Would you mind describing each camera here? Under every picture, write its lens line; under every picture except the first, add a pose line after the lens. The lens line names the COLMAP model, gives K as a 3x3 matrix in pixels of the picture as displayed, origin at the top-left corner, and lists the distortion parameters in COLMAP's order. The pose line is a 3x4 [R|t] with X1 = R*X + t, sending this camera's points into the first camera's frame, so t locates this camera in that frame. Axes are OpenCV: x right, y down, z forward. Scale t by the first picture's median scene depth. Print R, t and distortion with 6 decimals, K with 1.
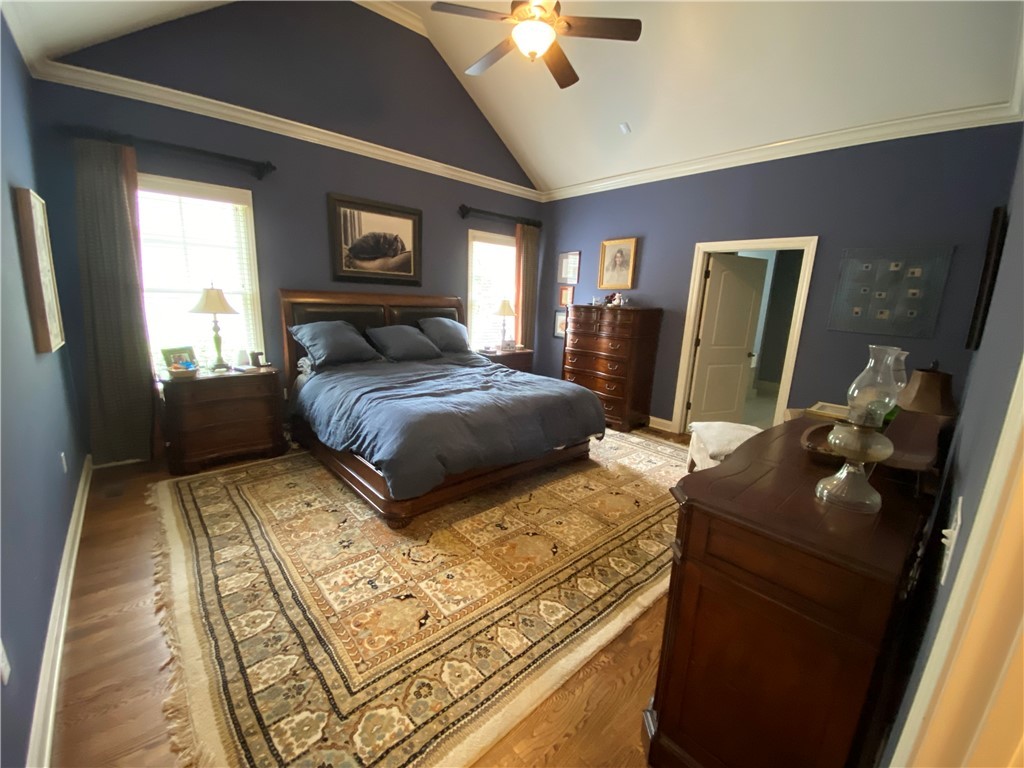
lens RADIAL K [[415.9, 0, 510.1], [0, 415.9, 386.8], [0, 0, 1]] dist [-0.021503, -0.002546]
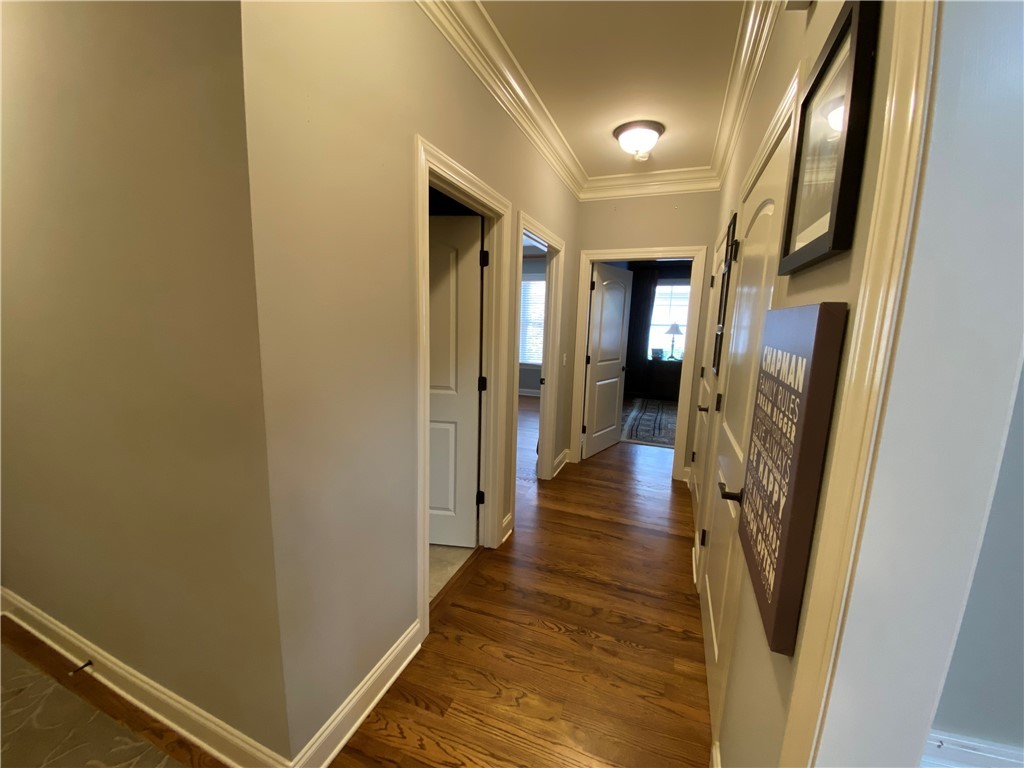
lens RADIAL K [[415.9, 0, 508.9], [0, 415.9, 386.8], [0, 0, 1]] dist [-0.021503, -0.002546]
pose [[0.436625, 0.112369, -0.892598, 1.001341], [-0.203724, 0.978745, 0.023560, 0.247144], [0.876273, 0.171556, 0.450237, -0.822548]]
